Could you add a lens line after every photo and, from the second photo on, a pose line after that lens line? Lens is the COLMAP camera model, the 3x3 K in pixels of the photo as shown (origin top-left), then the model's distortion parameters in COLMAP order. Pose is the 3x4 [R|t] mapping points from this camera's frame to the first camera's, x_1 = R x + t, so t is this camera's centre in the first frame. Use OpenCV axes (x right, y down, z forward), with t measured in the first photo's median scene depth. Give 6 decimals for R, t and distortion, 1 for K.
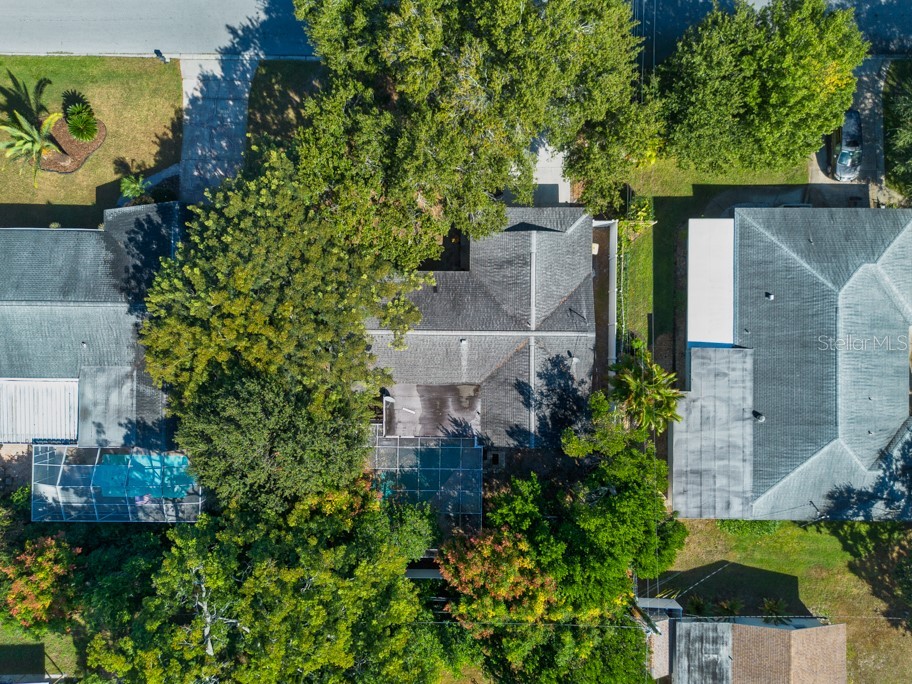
lens RADIAL K [[658.7, 0, 436.6], [0, 658.7, 322.5], [0, 0, 1]] dist [0.058682, -0.041113]
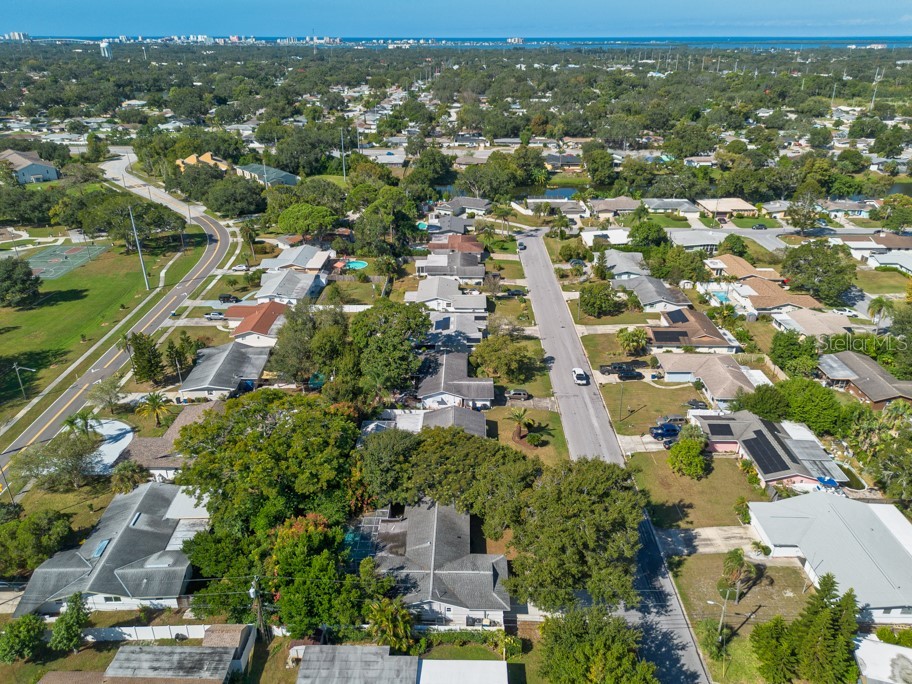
lens RADIAL K [[658.7, 0, 458.3], [0, 658.7, 340.2], [0, 0, 1]] dist [0.058682, -0.041113]
pose [[-0.011028, 0.421367, -0.906823, 1.431728], [-0.999906, 0.002691, 0.013410, -0.073739], [0.008091, 0.906886, 0.421298, -0.258283]]
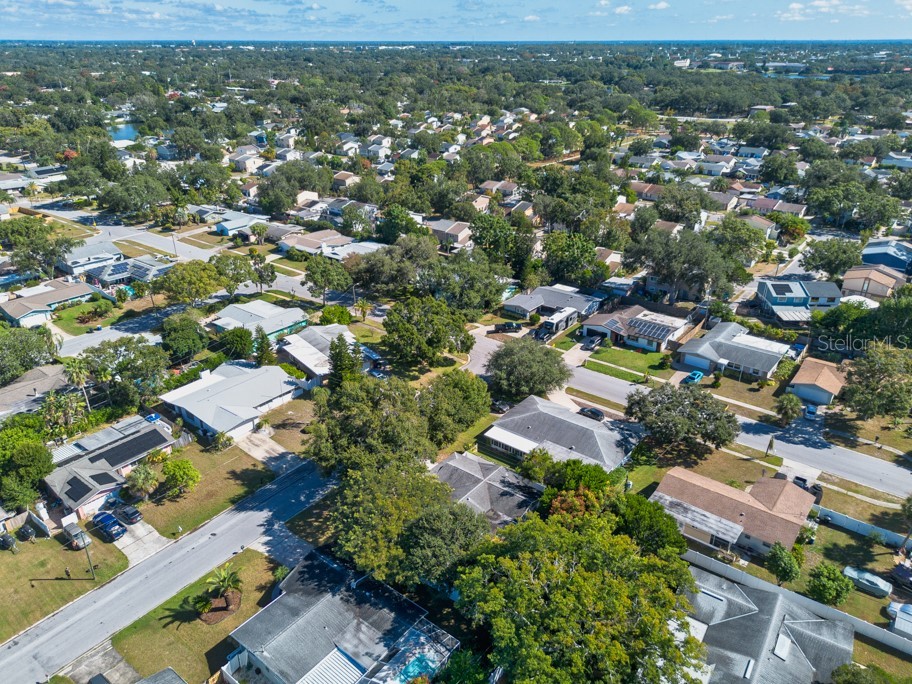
lens RADIAL K [[658.7, 0, 451.3], [0, 658.7, 346.6], [0, 0, 1]] dist [0.058682, -0.041113]
pose [[0.614845, -0.330732, 0.715948, -1.260716], [0.788638, 0.262469, -0.556022, 0.972297], [-0.004020, 0.906491, 0.422206, -0.261645]]
